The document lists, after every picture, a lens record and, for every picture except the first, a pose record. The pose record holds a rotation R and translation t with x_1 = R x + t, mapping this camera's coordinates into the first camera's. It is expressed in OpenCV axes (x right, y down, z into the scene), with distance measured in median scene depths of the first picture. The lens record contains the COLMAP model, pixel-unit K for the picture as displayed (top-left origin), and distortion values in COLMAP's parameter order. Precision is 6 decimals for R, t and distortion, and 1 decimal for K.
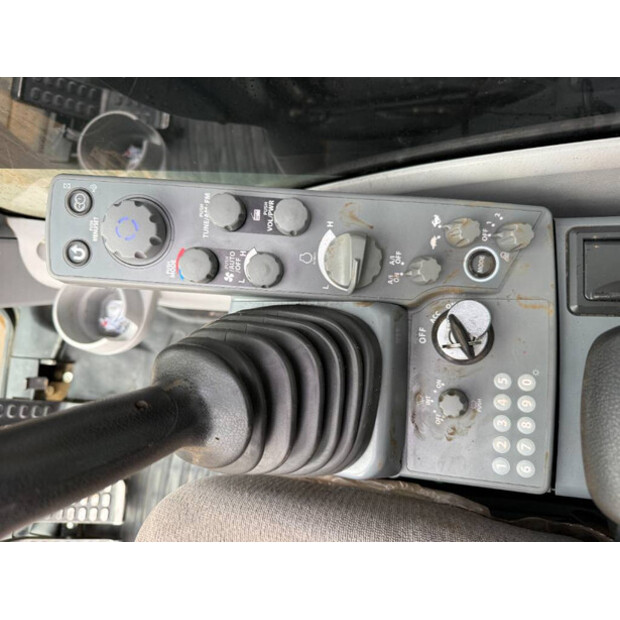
lens RADIAL K [[442.7, 0, 300.4], [0, 442.7, 304.1], [0, 0, 1]] dist [0.010963, -0.027792]
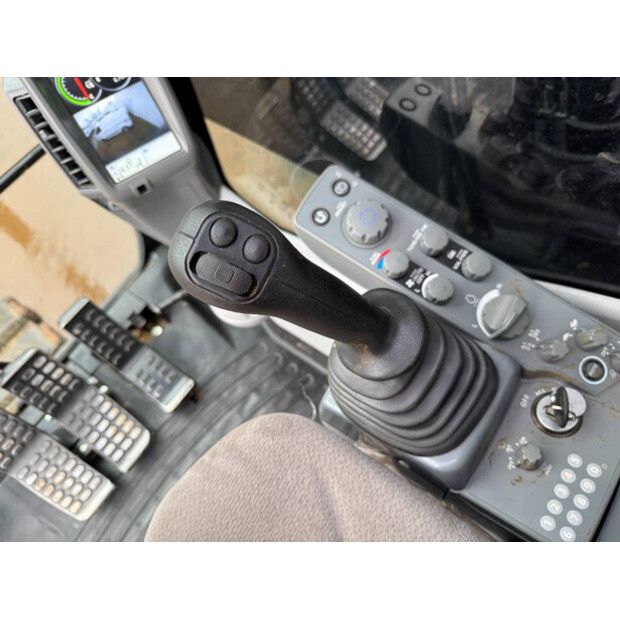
lens RADIAL K [[442.7, 0, 307.6], [0, 442.7, 311.3], [0, 0, 1]] dist [0.010963, -0.027792]
pose [[0.864961, 0.486981, -0.121210, -0.229751], [-0.501811, 0.841848, -0.198689, 0.432759], [0.005282, 0.232683, 0.972538, -0.278733]]
